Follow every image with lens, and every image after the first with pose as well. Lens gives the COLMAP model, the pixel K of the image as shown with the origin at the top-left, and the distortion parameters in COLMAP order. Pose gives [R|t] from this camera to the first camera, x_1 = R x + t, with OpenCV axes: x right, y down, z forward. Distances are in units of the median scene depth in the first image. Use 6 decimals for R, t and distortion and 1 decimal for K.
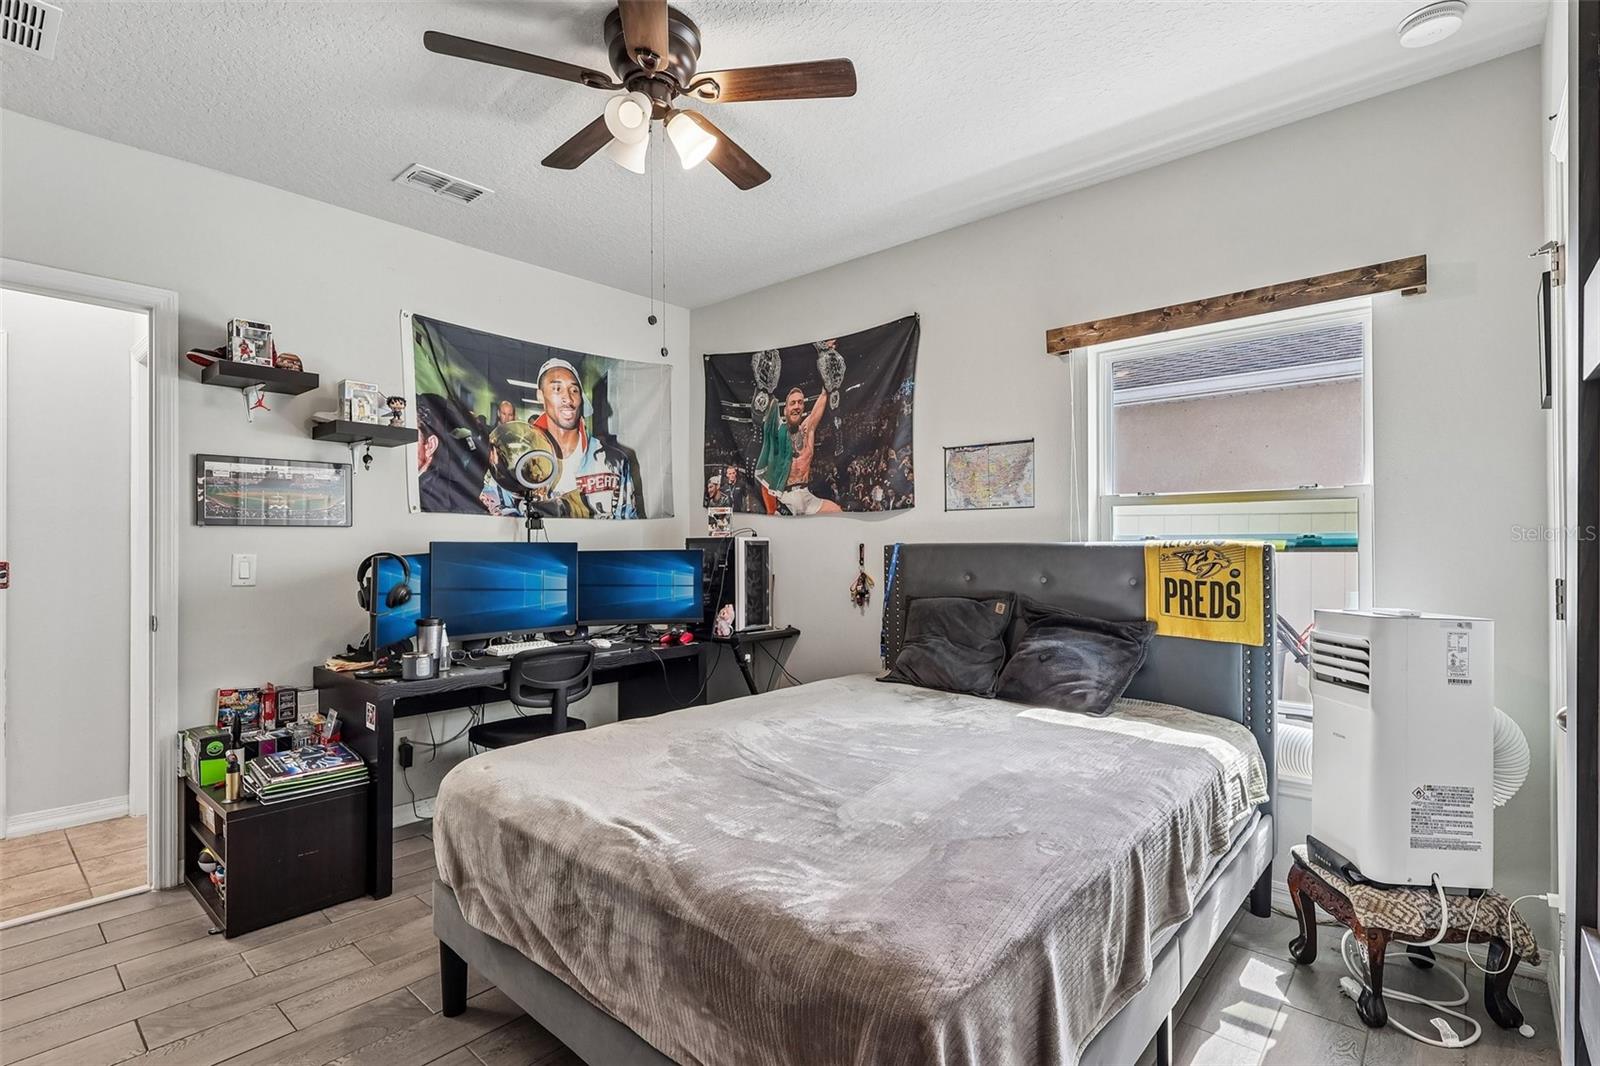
lens RADIAL K [[762.4, 0, 805.1], [0, 762.4, 534.1], [0, 0, 1]] dist [-0.005715, 0.002432]
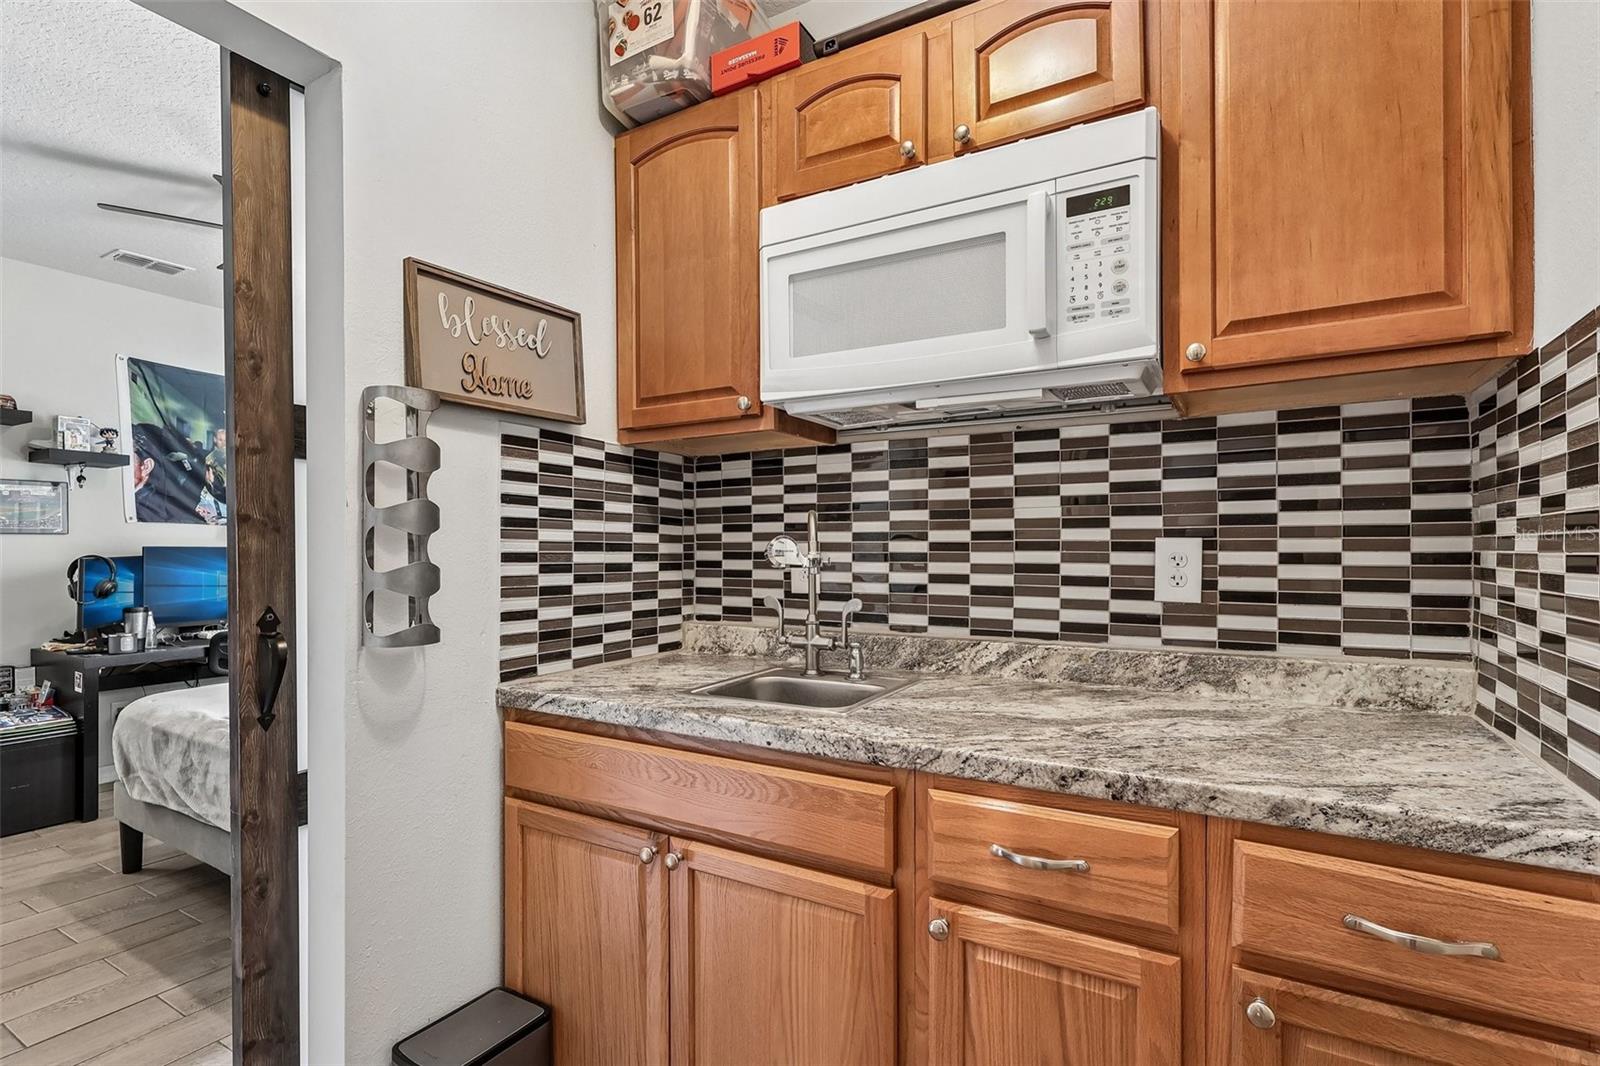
lens RADIAL K [[762.4, 0, 796.2], [0, 762.4, 545.6], [0, 0, 1]] dist [-0.005715, 0.002432]
pose [[0.982923, -0.000069, 0.184017, 0.341796], [-0.001563, 0.999961, 0.008720, -0.004034], [-0.184011, -0.008858, 0.982884, -0.429288]]
